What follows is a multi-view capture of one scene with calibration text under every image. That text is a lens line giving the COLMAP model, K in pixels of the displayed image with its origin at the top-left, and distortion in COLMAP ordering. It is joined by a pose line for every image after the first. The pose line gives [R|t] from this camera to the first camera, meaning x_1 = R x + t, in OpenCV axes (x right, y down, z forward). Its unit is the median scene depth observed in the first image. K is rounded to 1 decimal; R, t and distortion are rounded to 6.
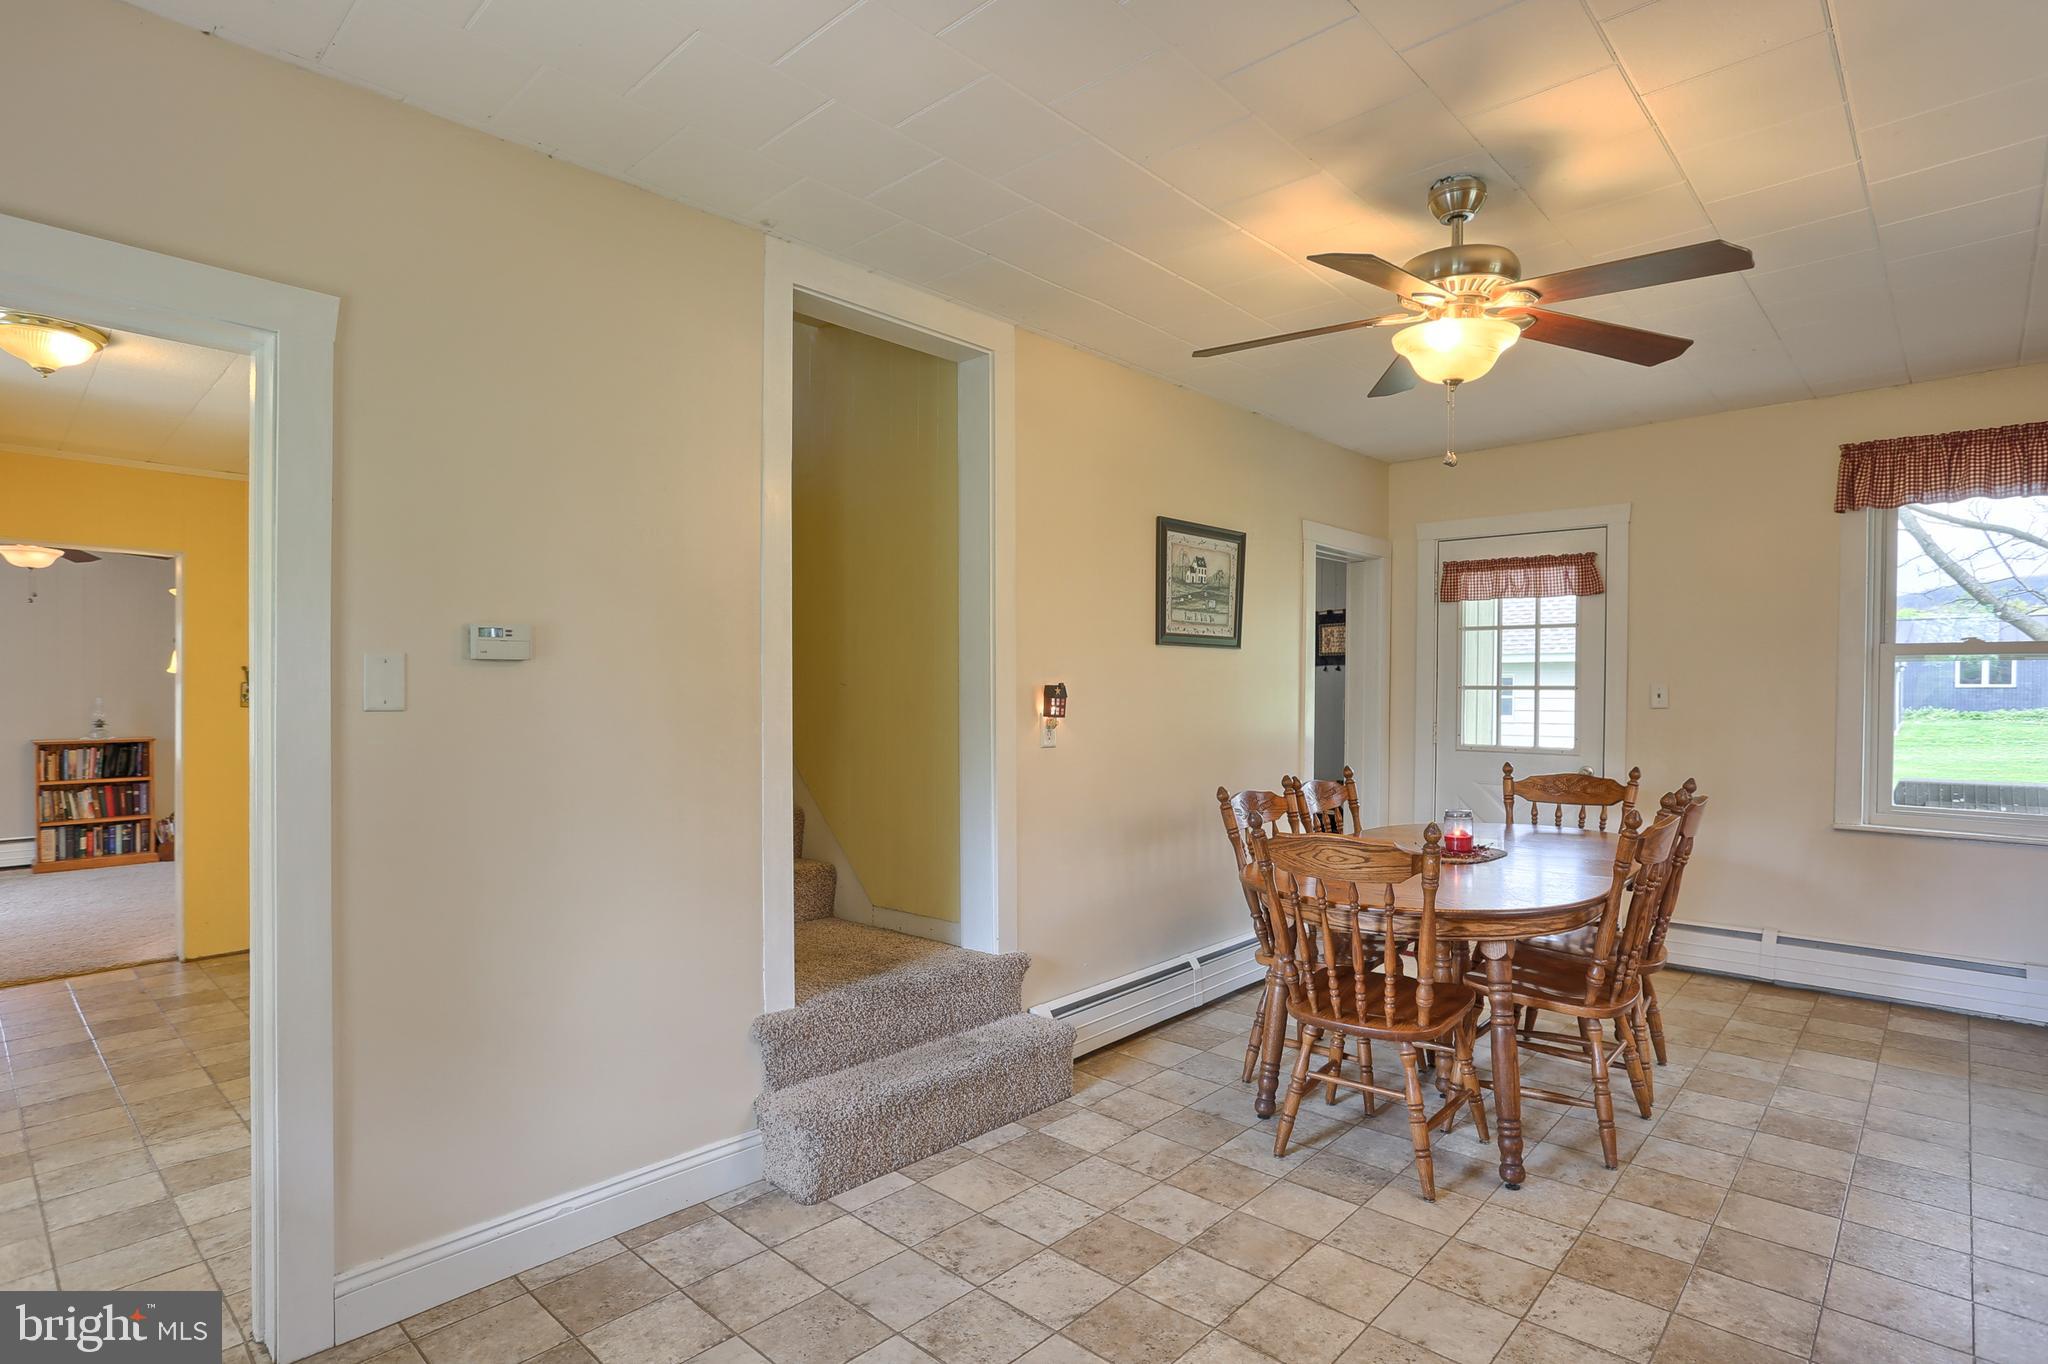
lens RADIAL K [[1038.6, 0, 1033.3], [0, 1038.6, 659.9], [0, 0, 1]] dist [-0.058760, 0.041510]
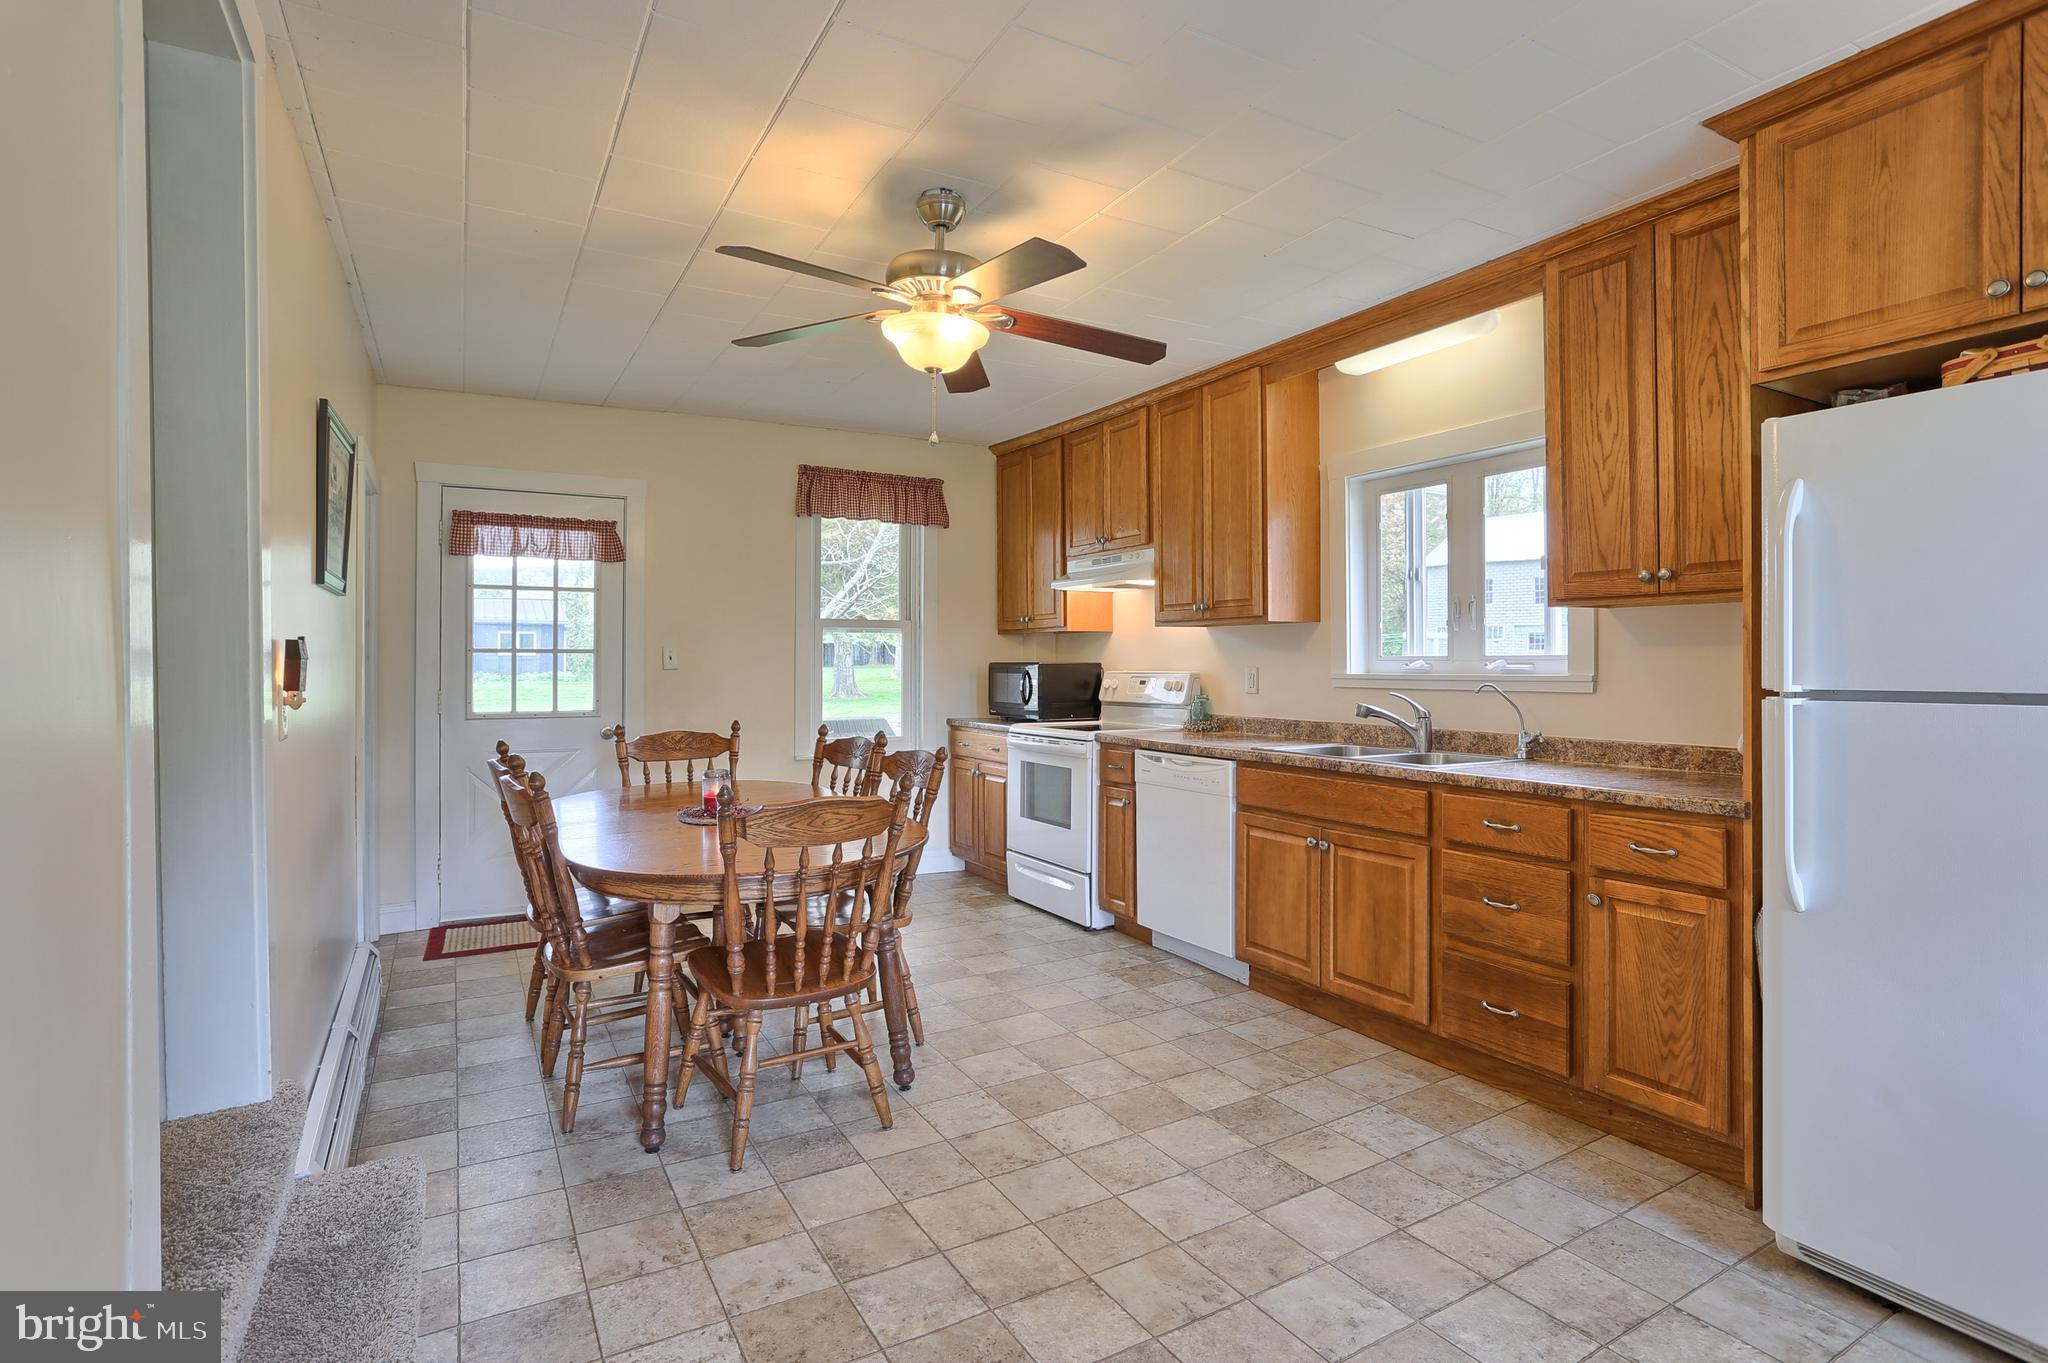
lens RADIAL K [[1025.7, 0, 1000.7], [0, 1025.7, 632.1], [0, 0, 1]] dist [0.003812, 0.000365]
pose [[0.318667, 0.019250, 0.947671, -0.368072], [-0.023756, 0.999642, -0.012317, 0.013192], [-0.947569, -0.018587, 0.319010, 0.339559]]
